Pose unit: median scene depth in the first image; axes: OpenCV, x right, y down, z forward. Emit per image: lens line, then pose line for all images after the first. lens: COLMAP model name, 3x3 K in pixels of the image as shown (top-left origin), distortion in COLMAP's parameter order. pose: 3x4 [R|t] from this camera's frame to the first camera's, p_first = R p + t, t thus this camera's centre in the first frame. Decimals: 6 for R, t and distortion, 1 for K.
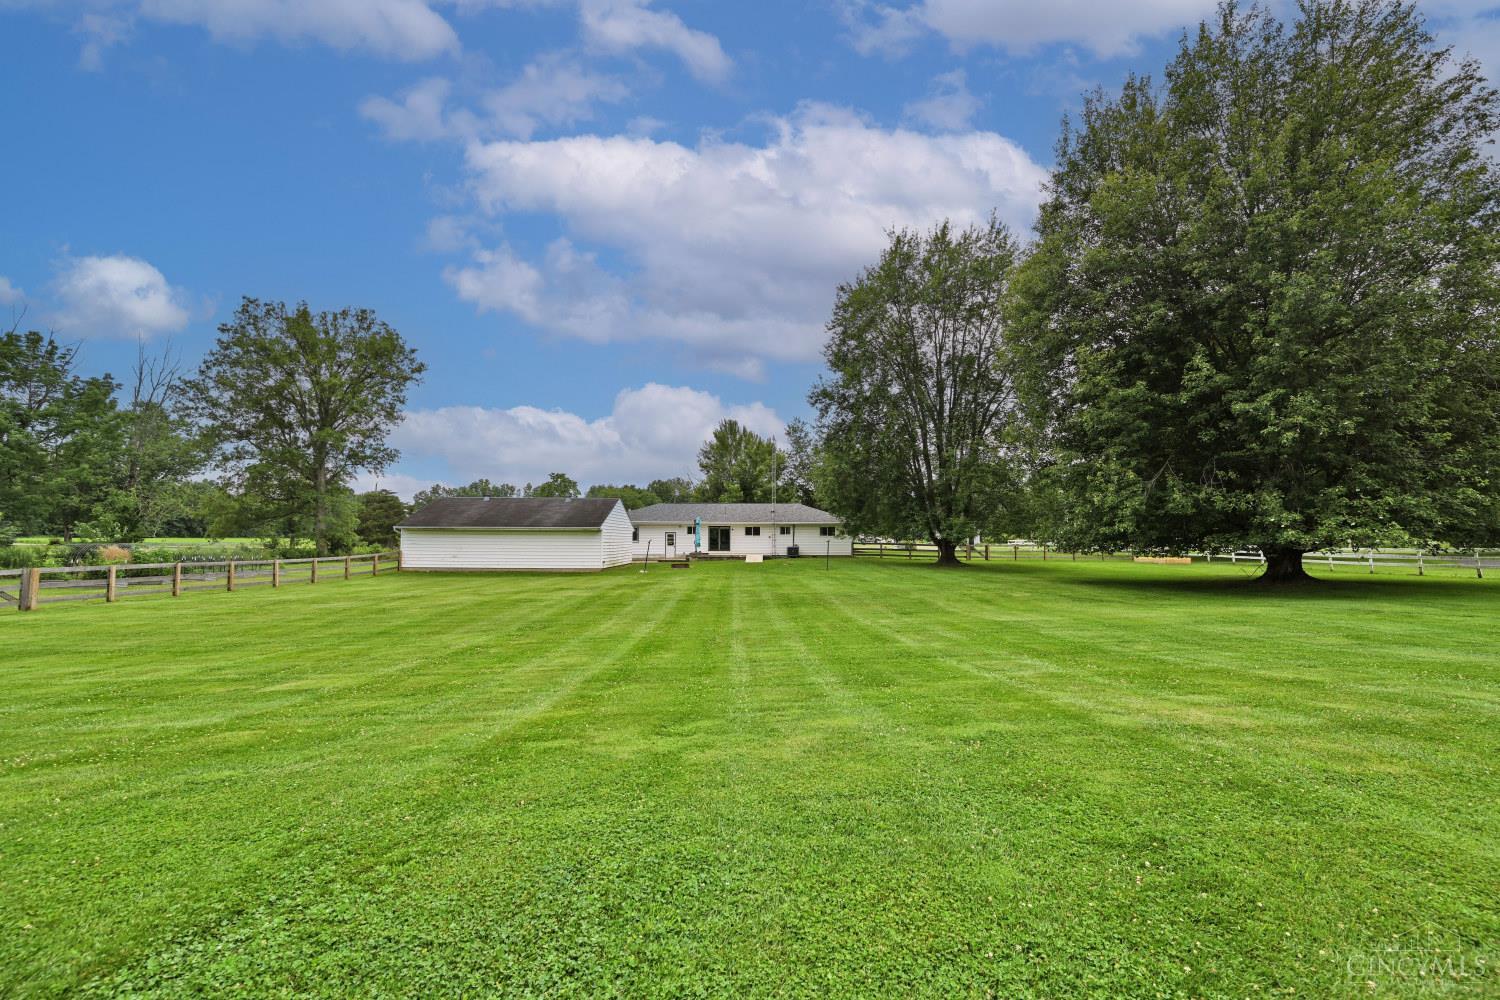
lens RADIAL K [[609.6, 0, 764.9], [0, 609.6, 507.5], [0, 0, 1]] dist [-0.001186, -0.000193]
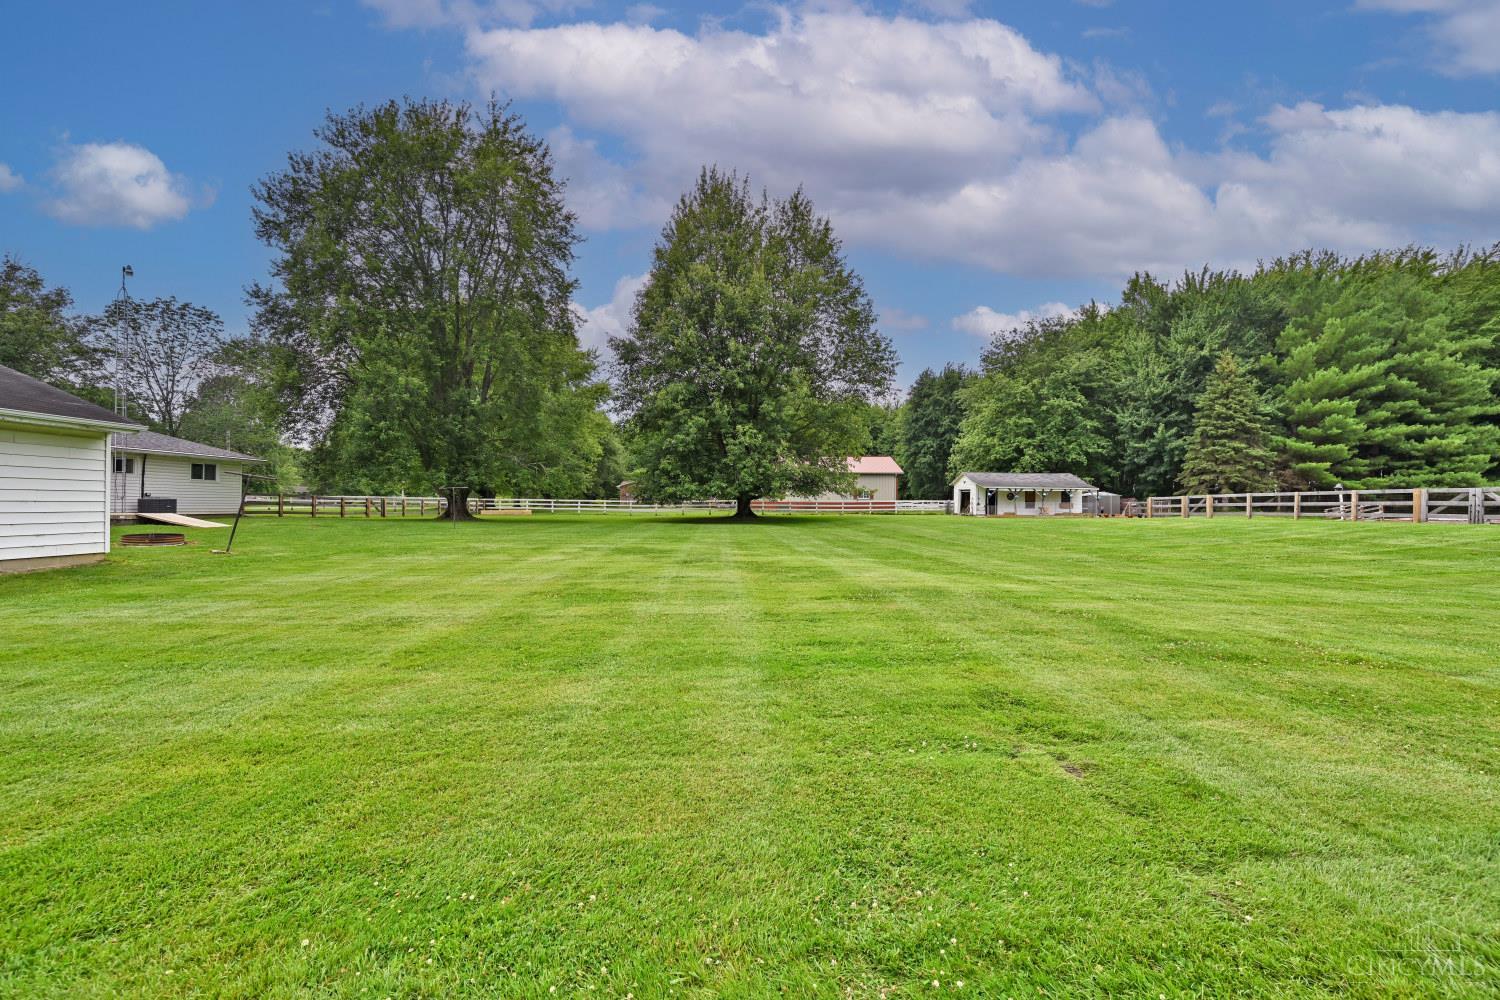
lens RADIAL K [[584.1, 0, 752.6], [0, 584.1, 504.6], [0, 0, 1]] dist [-0.001862, 0.000000]
pose [[0.004852, -0.002351, 0.999985, -0.469514], [-0.054778, 0.998495, 0.002613, 0.042987], [-0.998487, -0.054790, 0.004716, 0.526688]]
